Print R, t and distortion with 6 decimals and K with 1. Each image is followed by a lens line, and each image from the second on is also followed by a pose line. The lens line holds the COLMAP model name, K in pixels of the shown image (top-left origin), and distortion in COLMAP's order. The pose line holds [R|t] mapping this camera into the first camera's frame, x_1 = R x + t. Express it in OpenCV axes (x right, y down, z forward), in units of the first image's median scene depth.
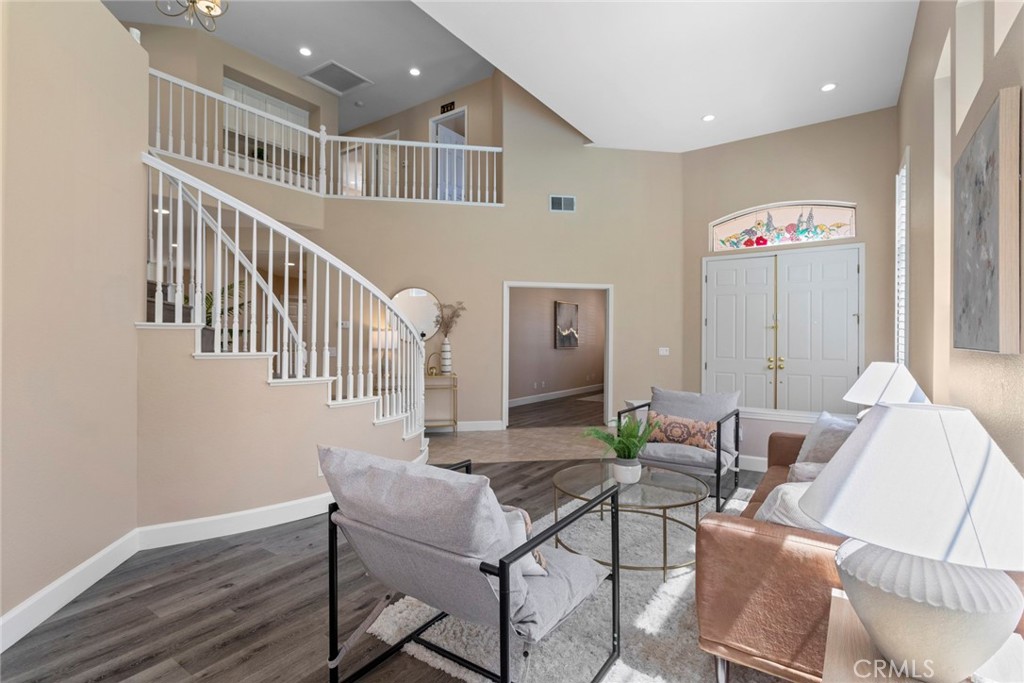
lens RADIAL K [[485.1, 0, 515.5], [0, 485.1, 333.6], [0, 0, 1]] dist [0.000072, 0.001800]
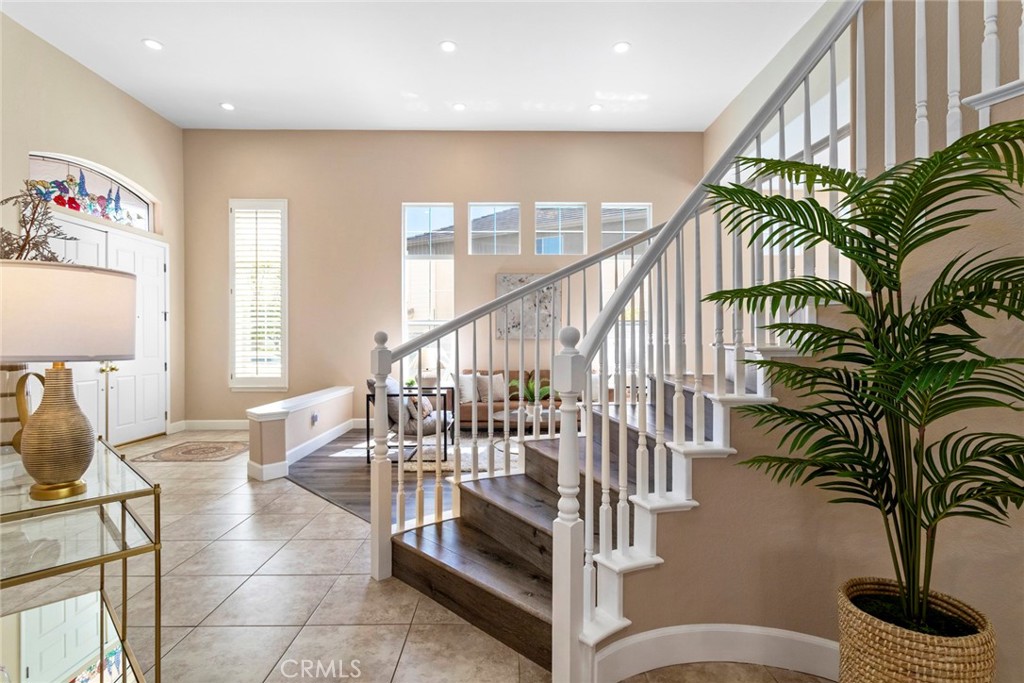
lens RADIAL K [[485.1, 0, 512.2], [0, 485.1, 342.5], [0, 0, 1]] dist [0.000072, 0.001800]
pose [[-0.579398, -0.004920, 0.815030, -0.499063], [-0.011998, 0.999925, -0.002492, 0.016809], [-0.814957, -0.011222, -0.579413, 0.877726]]
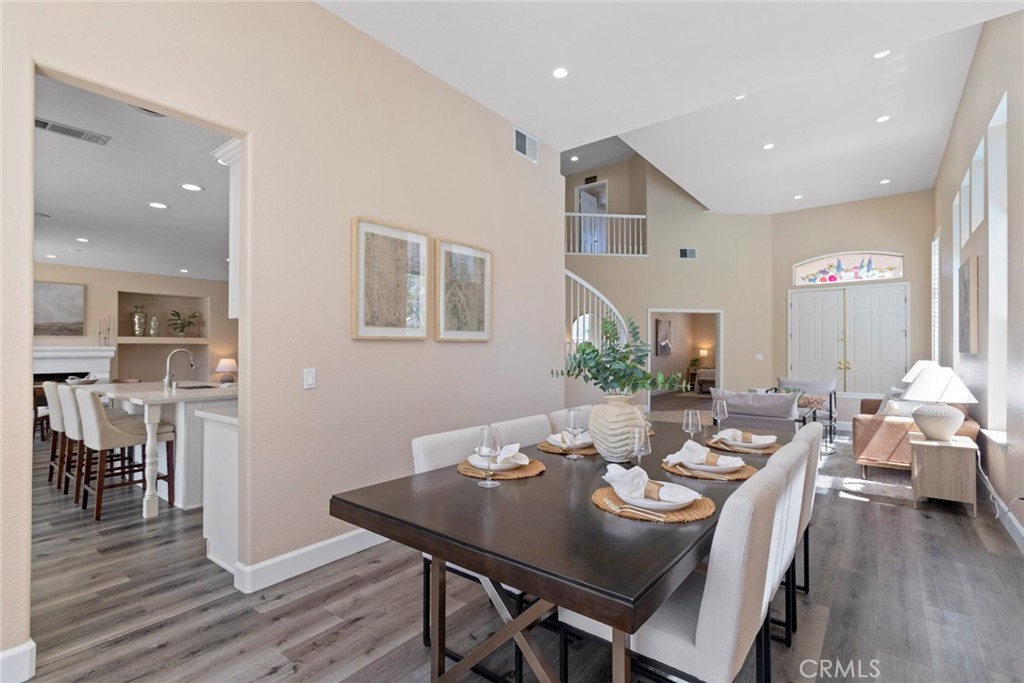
lens RADIAL K [[485.1, 0, 511.6], [0, 485.1, 342.6], [0, 0, 1]] dist [0.000072, 0.001800]
pose [[0.998642, -0.003745, -0.051971, -0.352218], [0.003688, 0.999992, -0.001199, -0.006206], [0.051975, 0.001005, 0.998648, -0.456321]]
